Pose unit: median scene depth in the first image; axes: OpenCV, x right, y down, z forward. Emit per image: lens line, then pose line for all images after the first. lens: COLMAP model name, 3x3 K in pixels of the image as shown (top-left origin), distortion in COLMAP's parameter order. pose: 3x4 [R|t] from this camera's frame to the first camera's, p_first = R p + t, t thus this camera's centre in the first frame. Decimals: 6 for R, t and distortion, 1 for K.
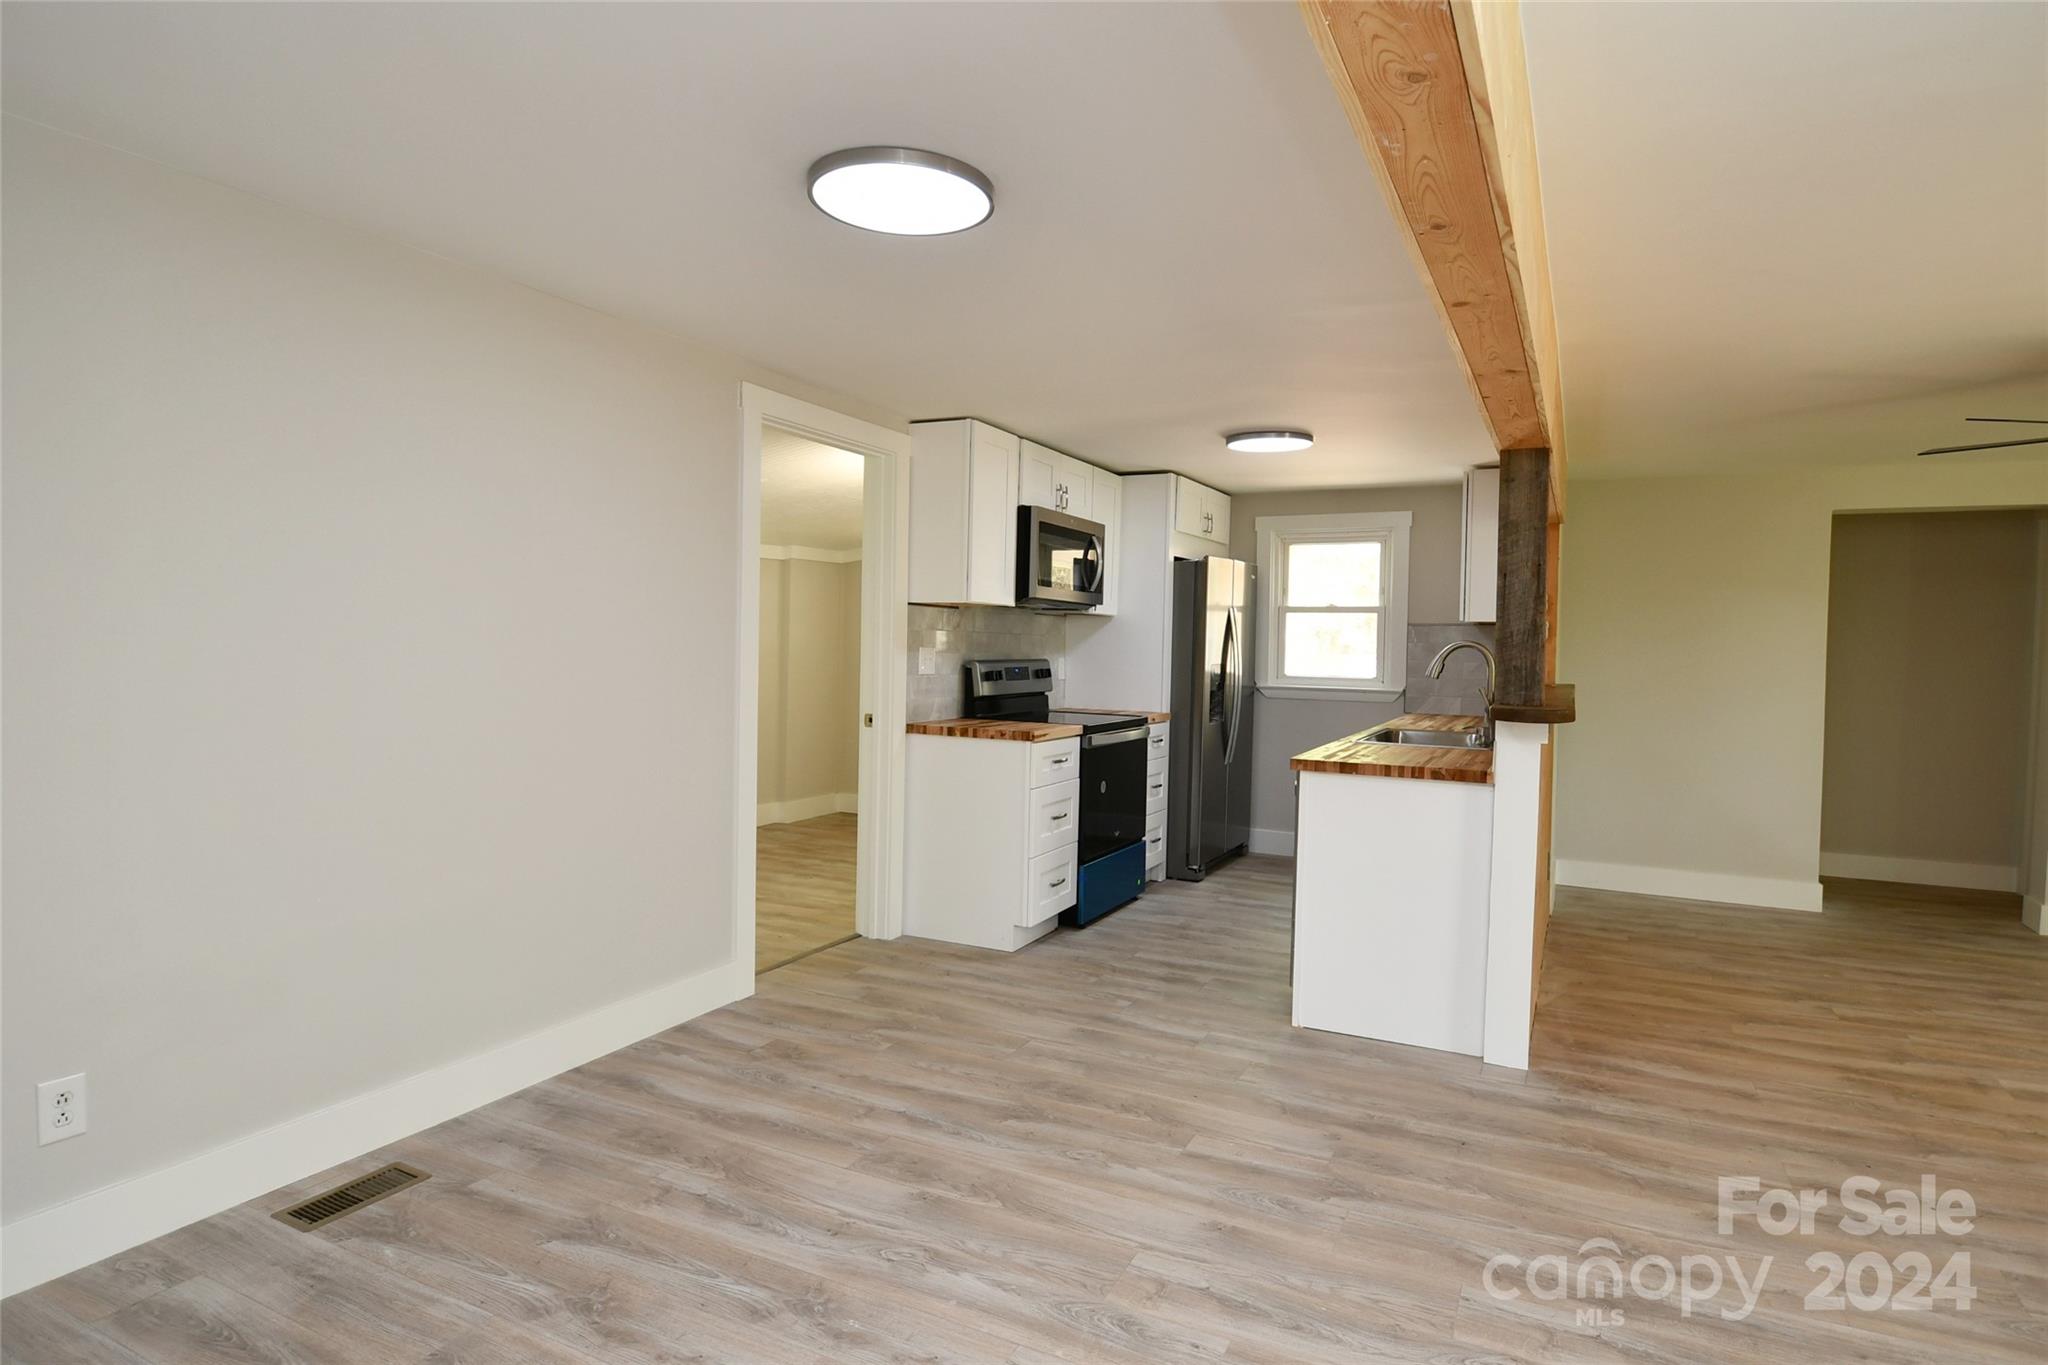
lens RADIAL K [[1081.2, 0, 1053.4], [0, 1081.2, 676.3], [0, 0, 1]] dist [0.012909, -0.027218]
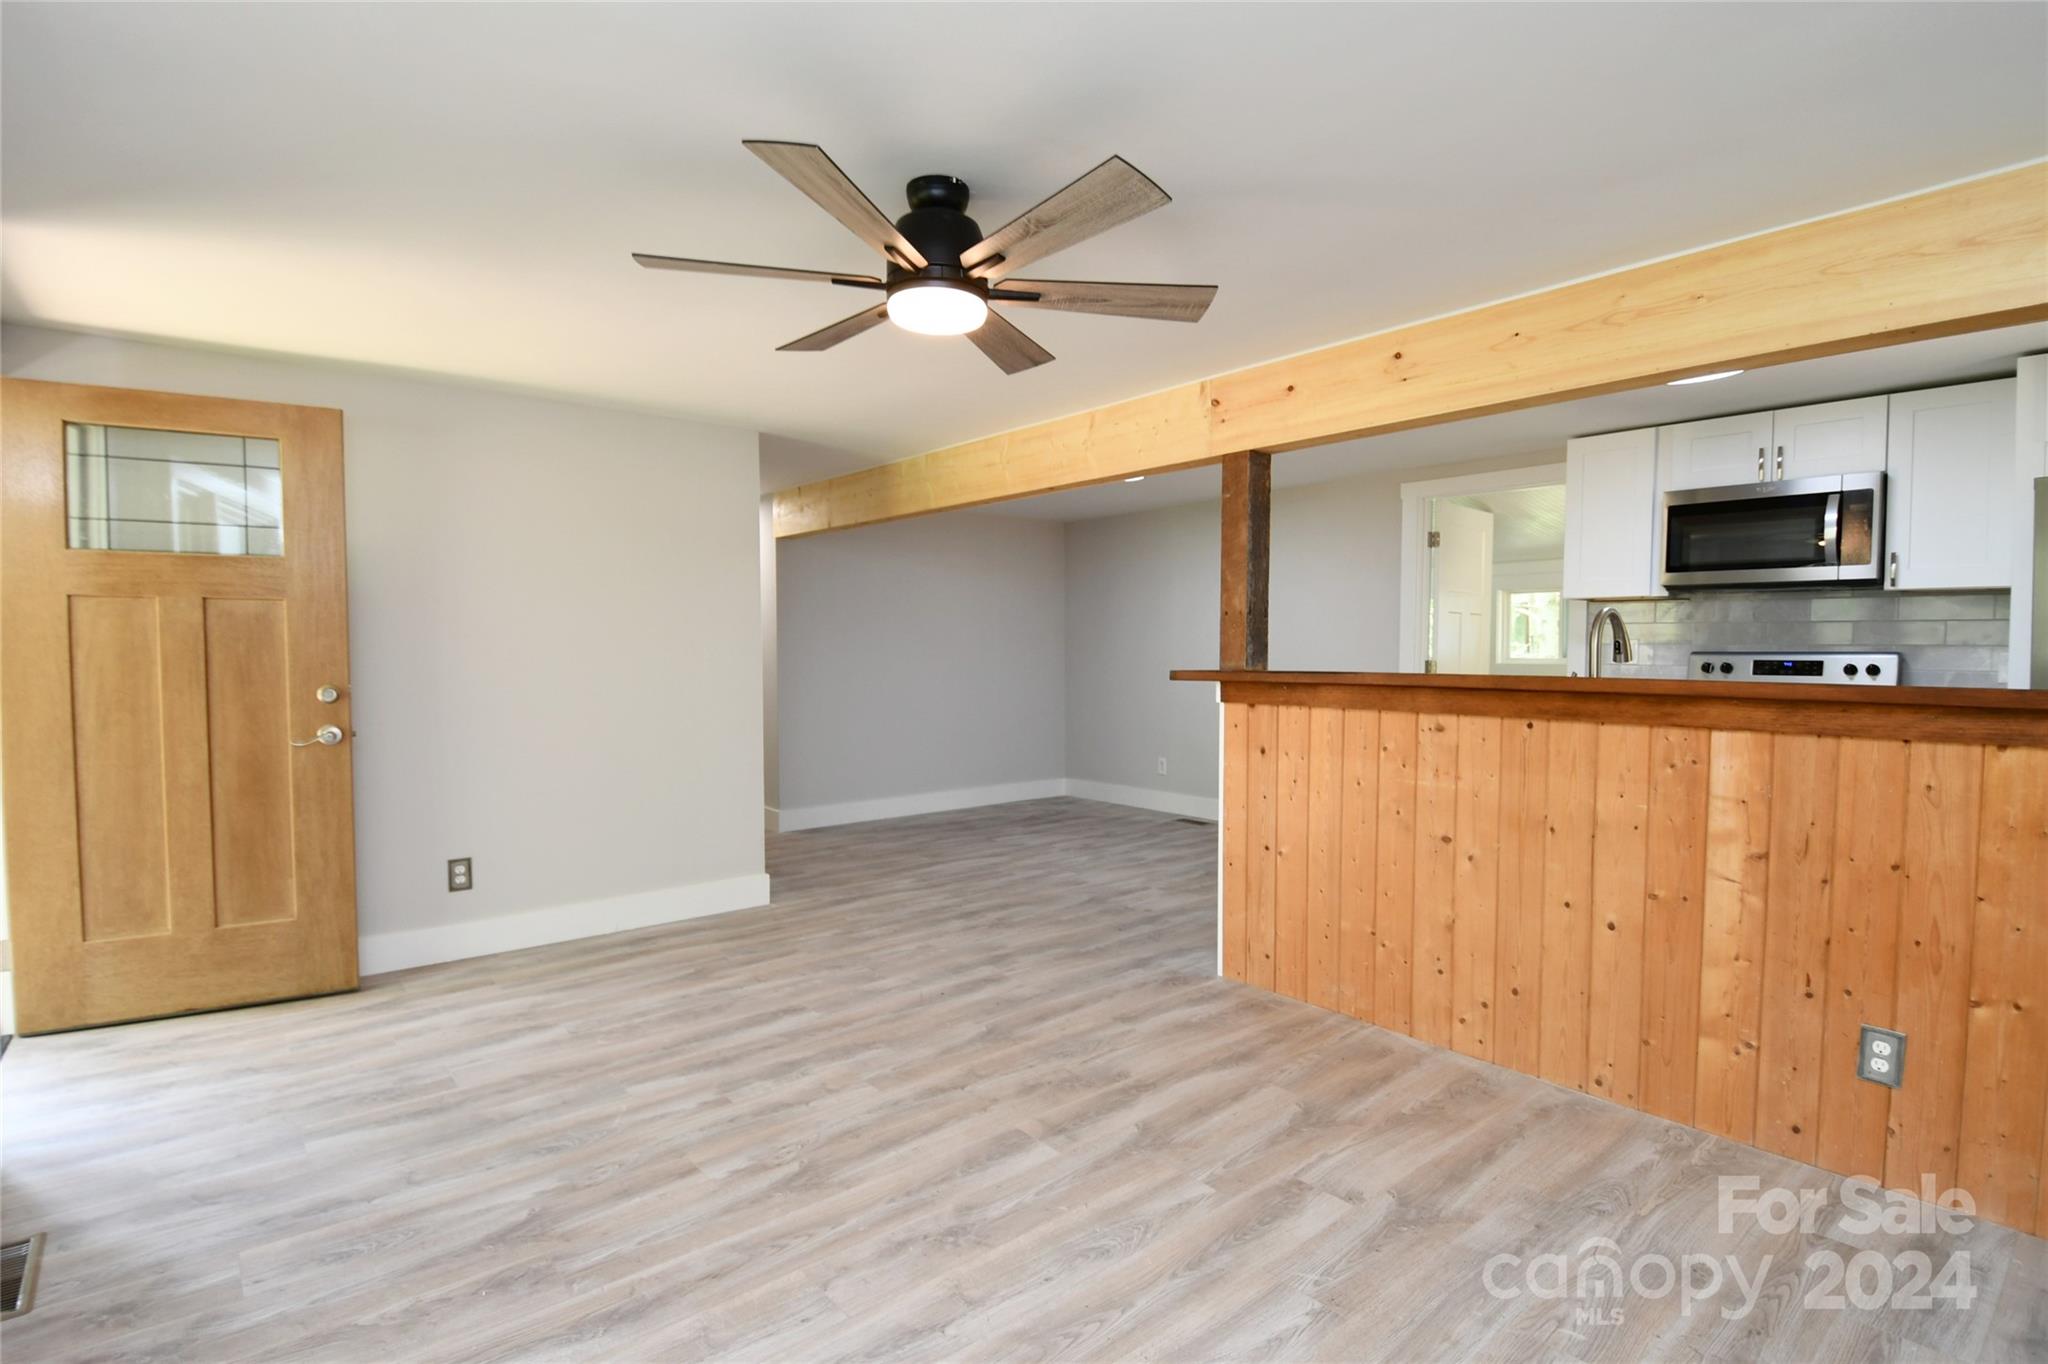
lens RADIAL K [[1005.2, 0, 1028.0], [0, 1005.2, 687.9], [0, 0, 1]] dist [0.024172, -0.031459]
pose [[-0.411064, 0.017008, -0.911448, 1.065725], [-0.039087, 0.998578, 0.036262, 0.009505], [0.910768, 0.050532, -0.409815, 0.865875]]
